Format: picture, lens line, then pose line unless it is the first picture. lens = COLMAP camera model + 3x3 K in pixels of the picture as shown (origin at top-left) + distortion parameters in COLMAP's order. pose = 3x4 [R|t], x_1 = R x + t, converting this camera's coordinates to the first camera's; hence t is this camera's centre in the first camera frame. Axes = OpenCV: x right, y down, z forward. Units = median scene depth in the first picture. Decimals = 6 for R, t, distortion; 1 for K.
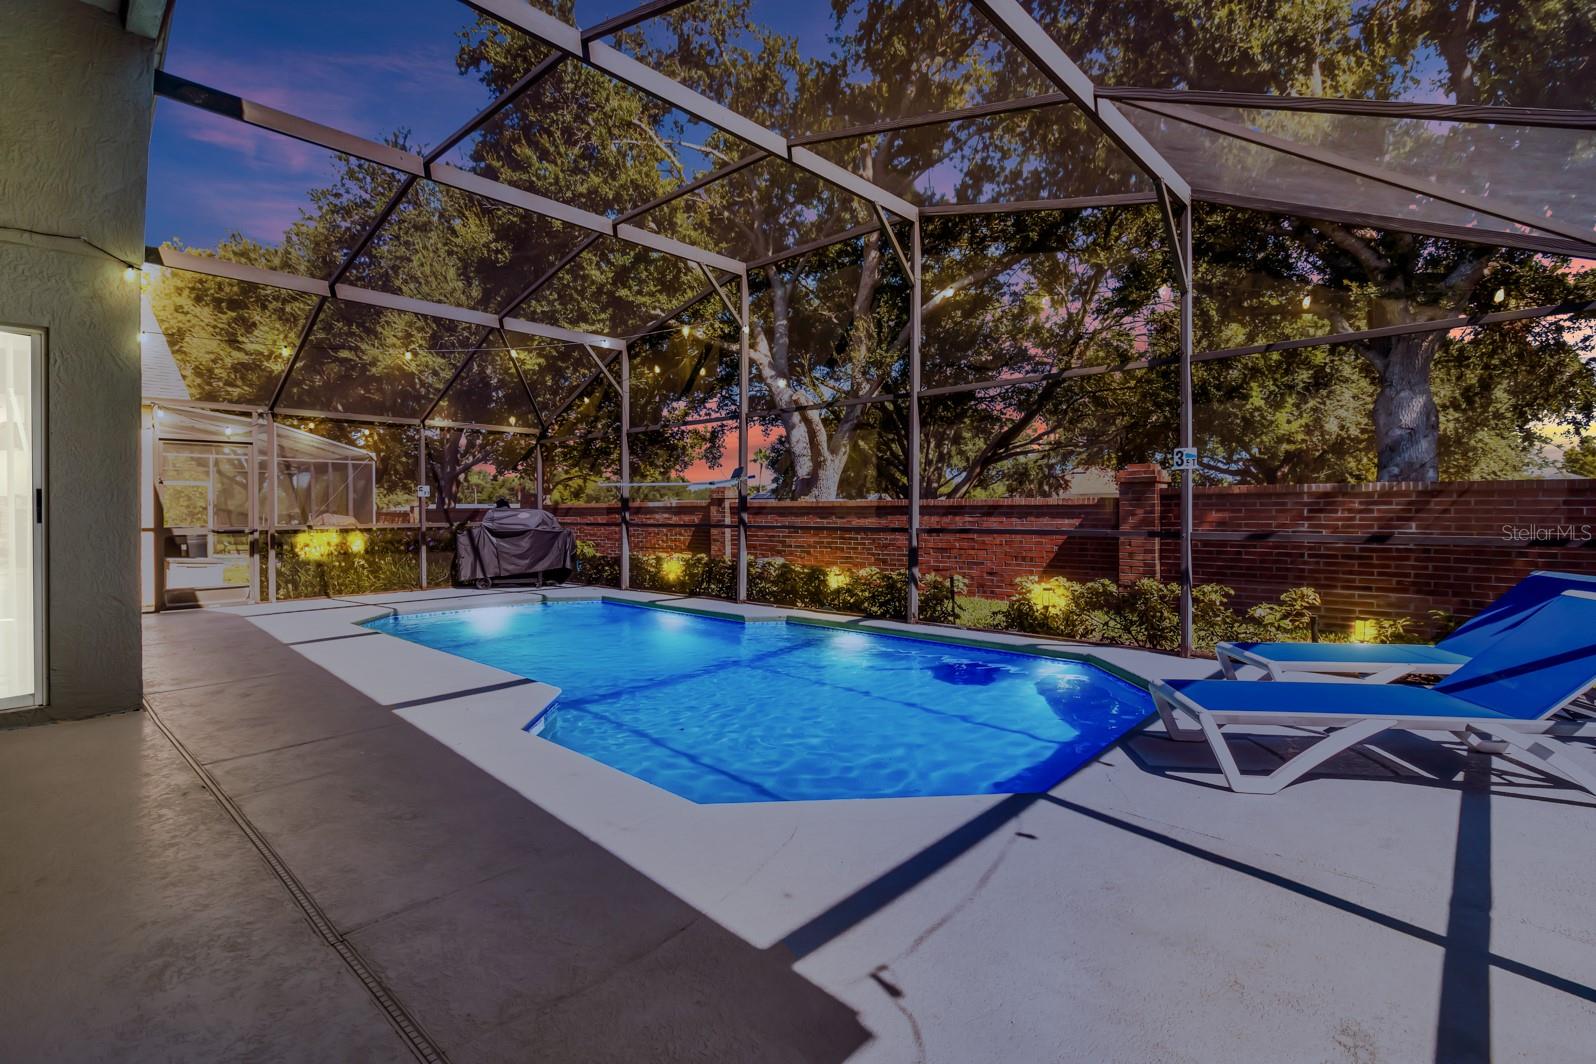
lens RADIAL K [[761.8, 0, 804.9], [0, 761.8, 513.6], [0, 0, 1]] dist [-0.000343, 0.000440]
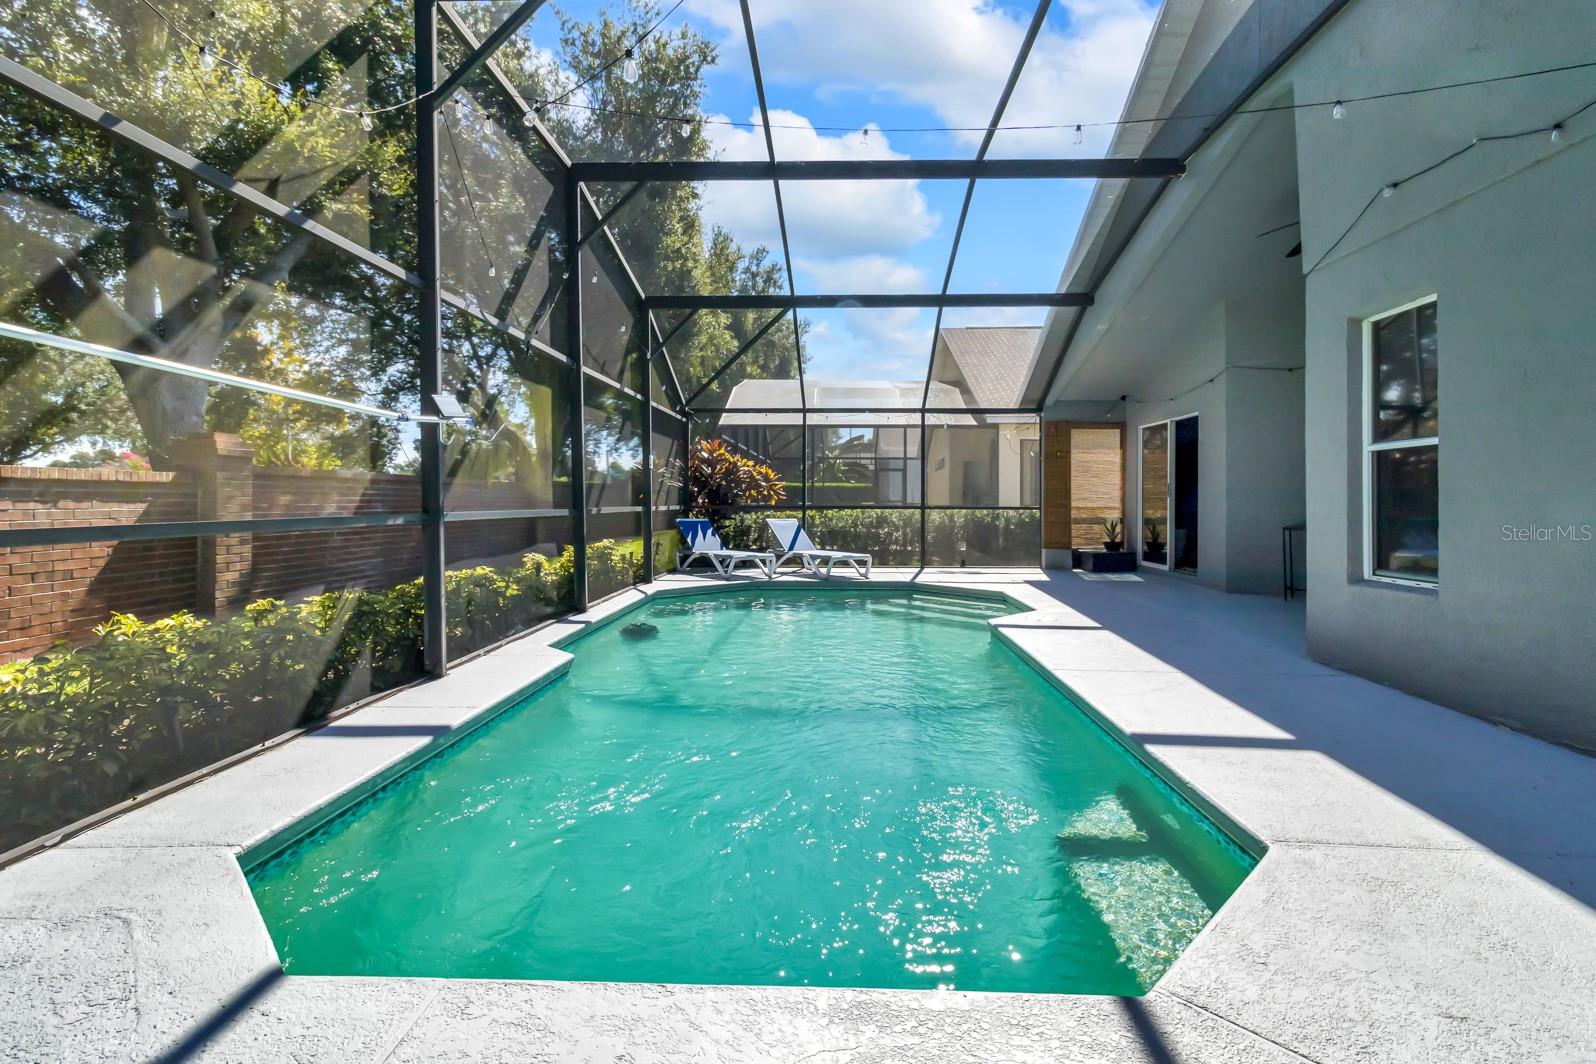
lens RADIAL K [[738.0, 0, 804.8], [0, 738.0, 521.0], [0, 0, 1]] dist [-0.000637, 0.000276]
pose [[-0.651873, -0.018748, 0.758096, -0.489504], [0.003744, 0.999603, 0.027940, 0.006423], [-0.758319, 0.021052, -0.651544, 0.951585]]
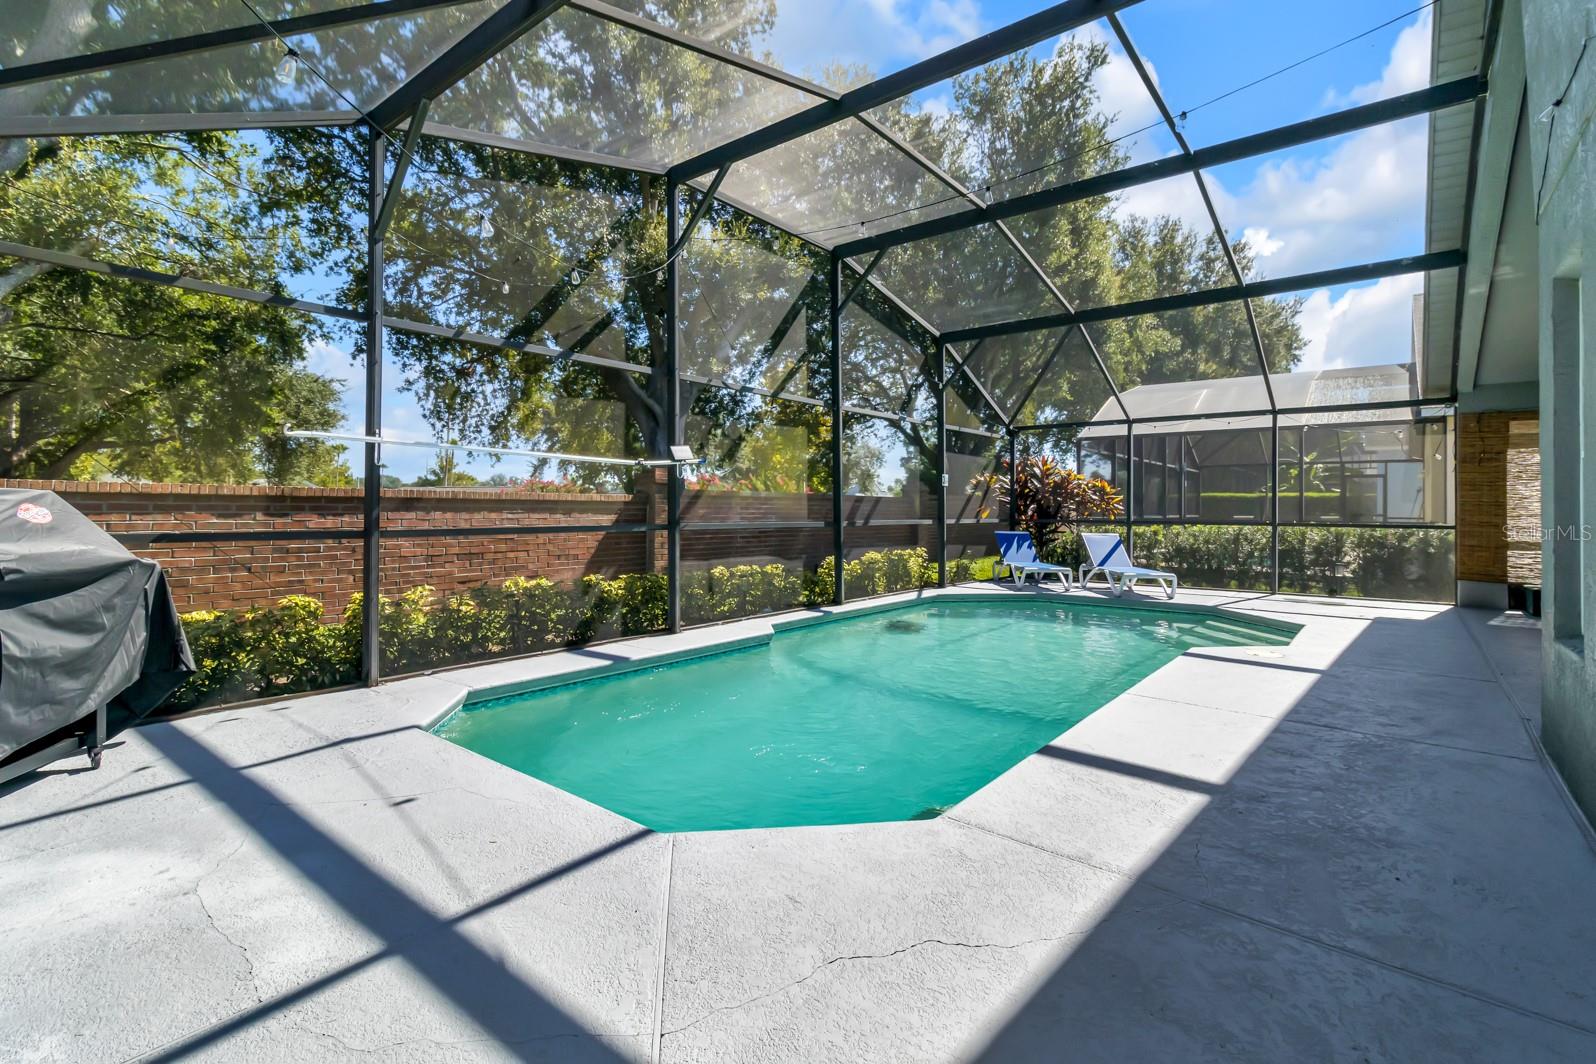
lens RADIAL K [[738.0, 0, 804.8], [0, 738.0, 521.0], [0, 0, 1]] dist [-0.000637, 0.000276]
pose [[-0.062876, -0.012771, 0.997940, -0.659694], [-0.000585, 0.999918, 0.012760, 0.002397], [-0.998021, 0.000218, -0.062878, 0.777450]]
